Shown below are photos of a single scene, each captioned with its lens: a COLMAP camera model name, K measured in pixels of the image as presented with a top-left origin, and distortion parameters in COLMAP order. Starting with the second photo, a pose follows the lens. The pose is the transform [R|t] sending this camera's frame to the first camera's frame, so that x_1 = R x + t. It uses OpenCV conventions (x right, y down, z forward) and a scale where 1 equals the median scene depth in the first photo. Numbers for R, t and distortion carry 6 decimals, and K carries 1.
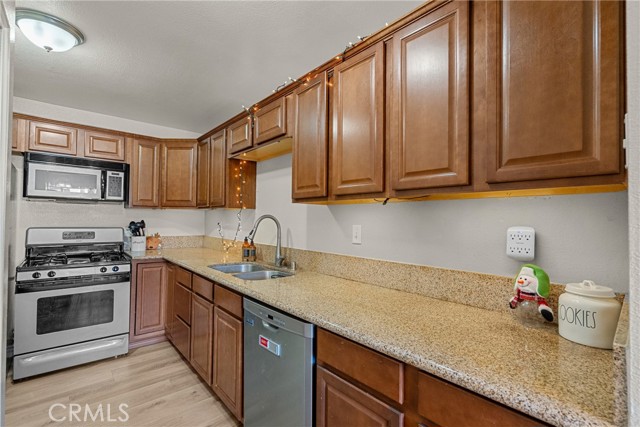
lens RADIAL K [[291.4, 0, 317.6], [0, 291.4, 220.4], [0, 0, 1]] dist [-0.001033, -0.000011]
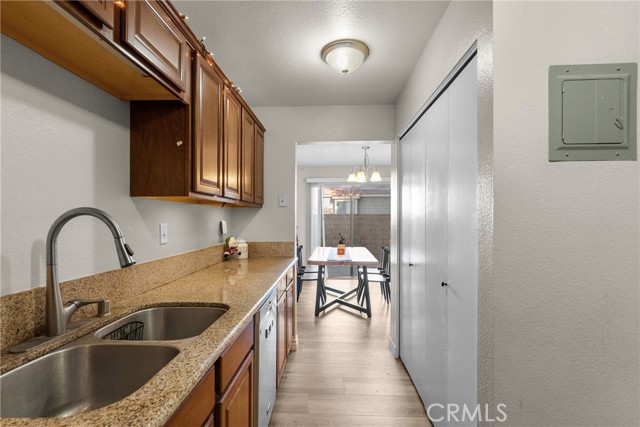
lens RADIAL K [[302.2, 0, 319.0], [0, 302.2, 215.7], [0, 0, 1]] dist [0.000252, 0.000191]
pose [[-0.716065, -0.012801, 0.697916, -0.594070], [-0.011552, 0.999912, 0.006487, -0.012412], [-0.697938, -0.003417, -0.716150, 0.912988]]
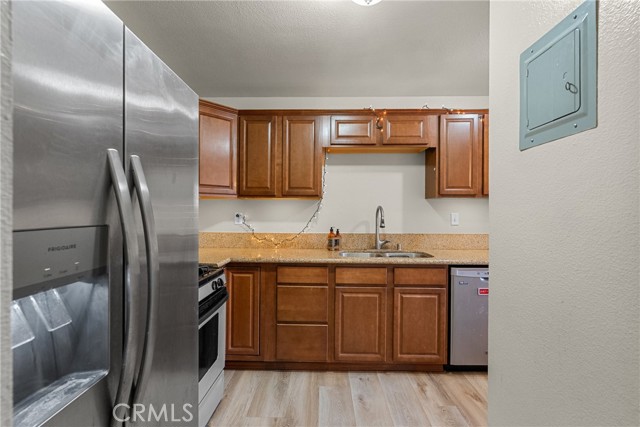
lens RADIAL K [[300.0, 0, 319.8], [0, 300.0, 211.6], [0, 0, 1]] dist [-0.000040, 0.000014]
pose [[0.677548, -0.017207, 0.735278, -1.022792], [0.009408, 0.999847, 0.014729, -0.013985], [-0.735419, -0.003062, 0.677606, 0.311764]]
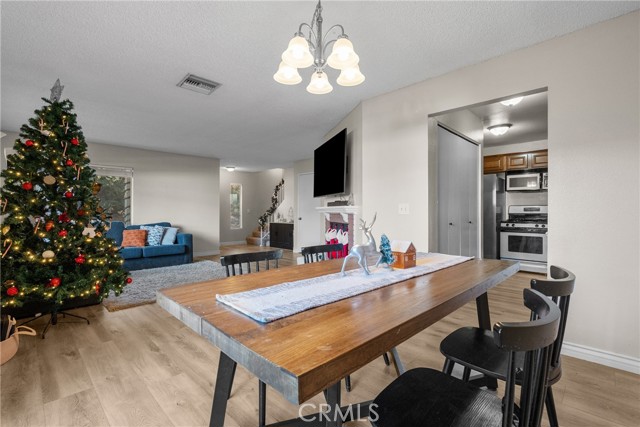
lens RADIAL K [[291.4, 0, 317.6], [0, 291.4, 220.4], [0, 0, 1]] dist [-0.001033, -0.000011]
pose [[0.068047, 0.004739, -0.997671, 1.005821], [0.004172, 0.999979, 0.005035, 0.111648], [0.997673, -0.004505, 0.068025, -0.531452]]
